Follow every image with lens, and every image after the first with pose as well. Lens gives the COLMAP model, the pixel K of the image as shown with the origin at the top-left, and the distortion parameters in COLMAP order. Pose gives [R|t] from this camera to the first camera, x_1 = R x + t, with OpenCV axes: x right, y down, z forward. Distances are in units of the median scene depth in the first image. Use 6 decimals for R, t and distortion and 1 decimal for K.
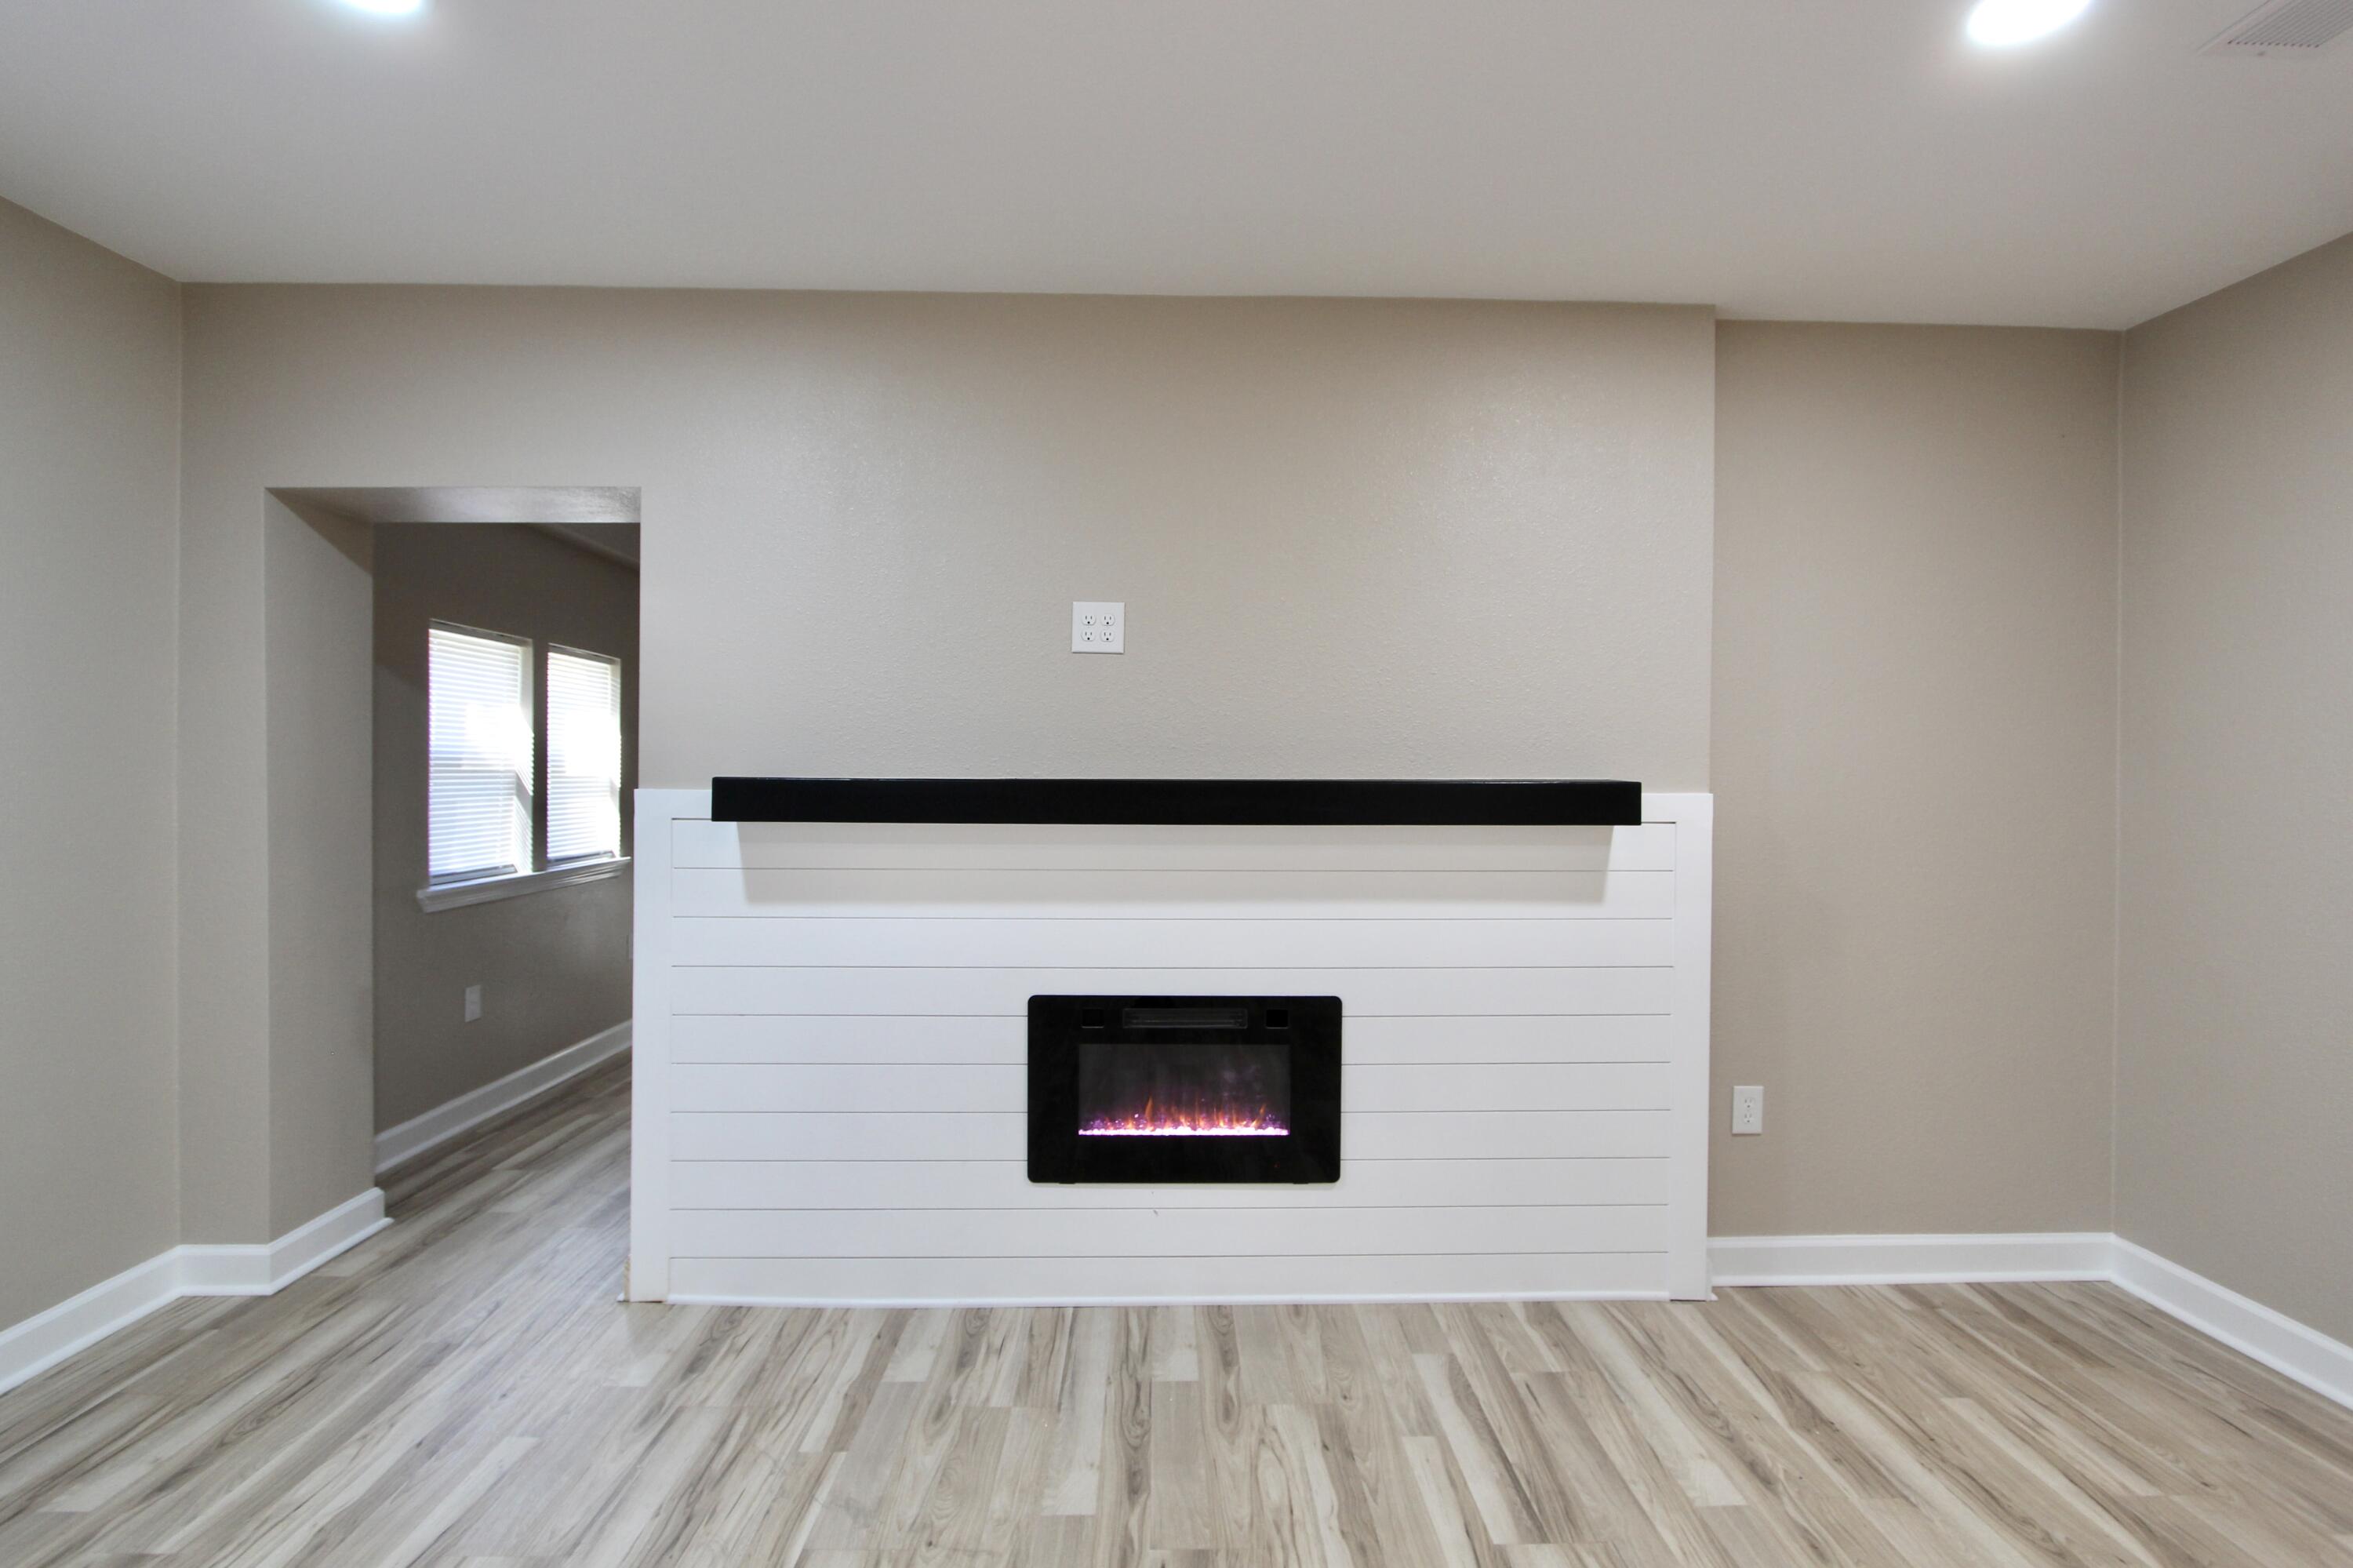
lens RADIAL K [[1087.4, 0, 1191.8], [0, 1087.4, 791.9], [0, 0, 1]] dist [-0.013737, 0.000798]
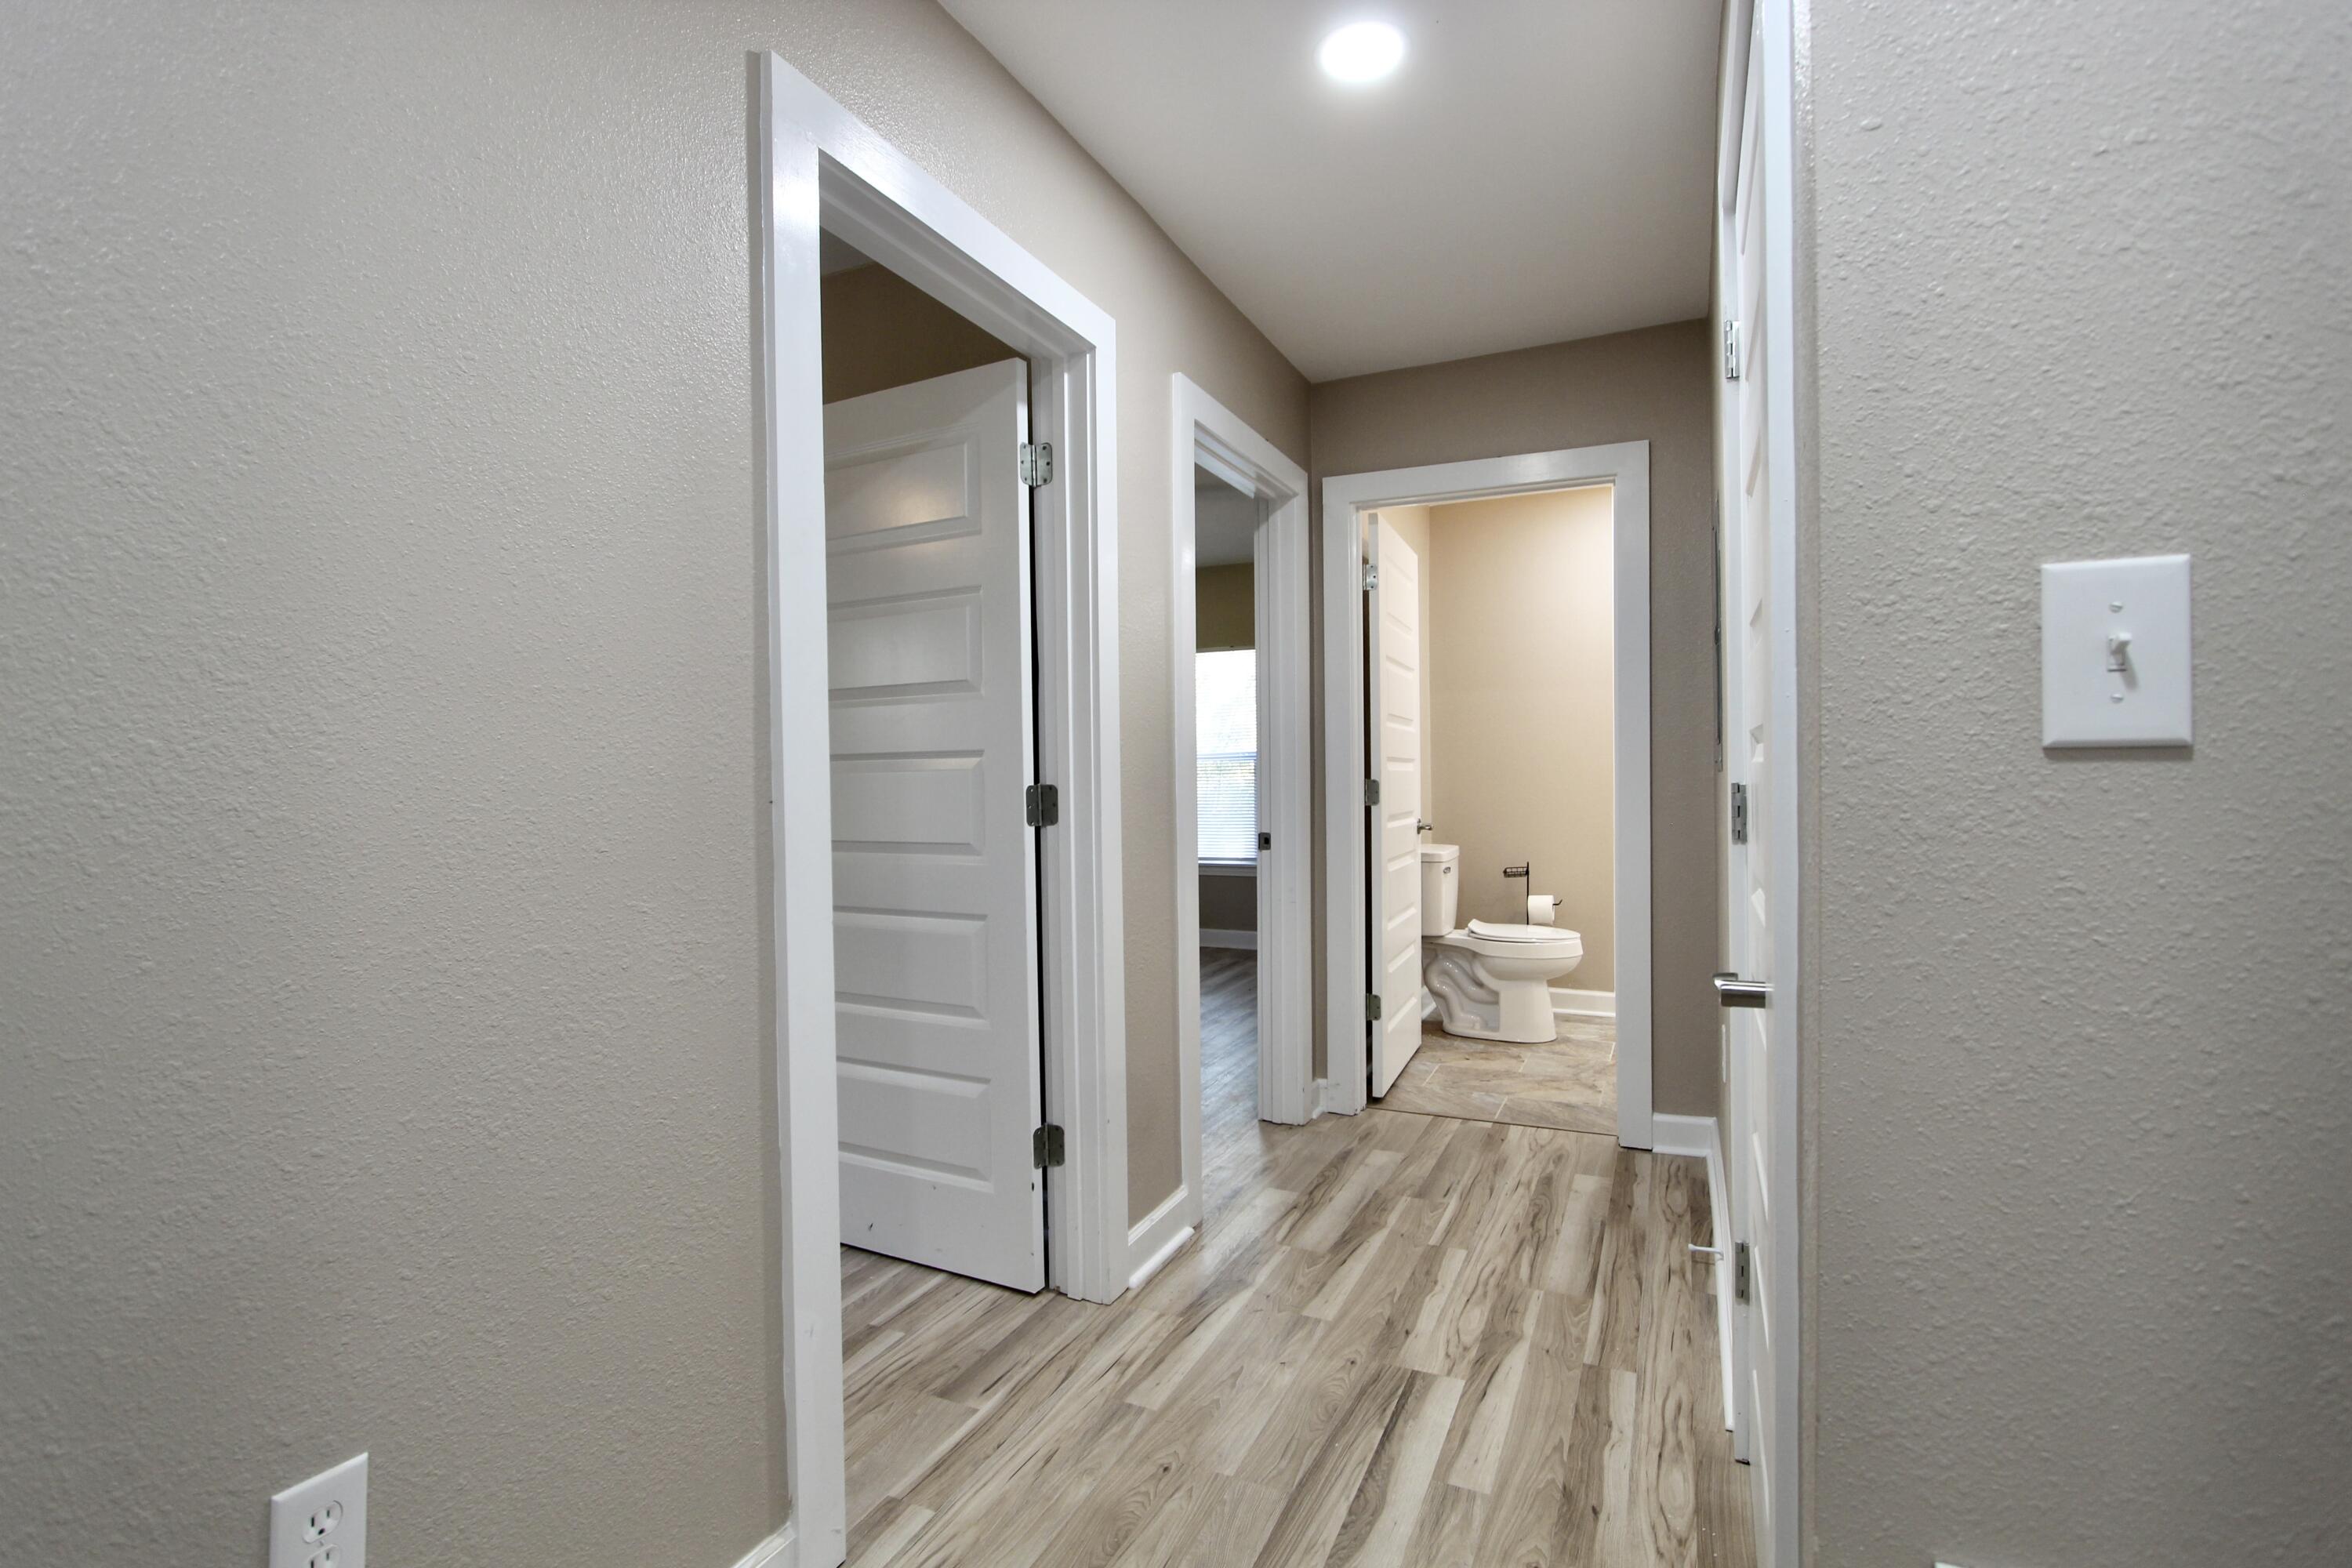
lens RADIAL K [[1086.9, 0, 1183.7], [0, 1086.9, 773.2], [0, 0, 1]] dist [-0.013737, 0.000798]
pose [[-0.897895, -0.015503, 0.439936, 0.057106], [-0.005466, 0.999695, 0.024073, 0.052869], [-0.440175, 0.019211, -0.897706, 1.866455]]
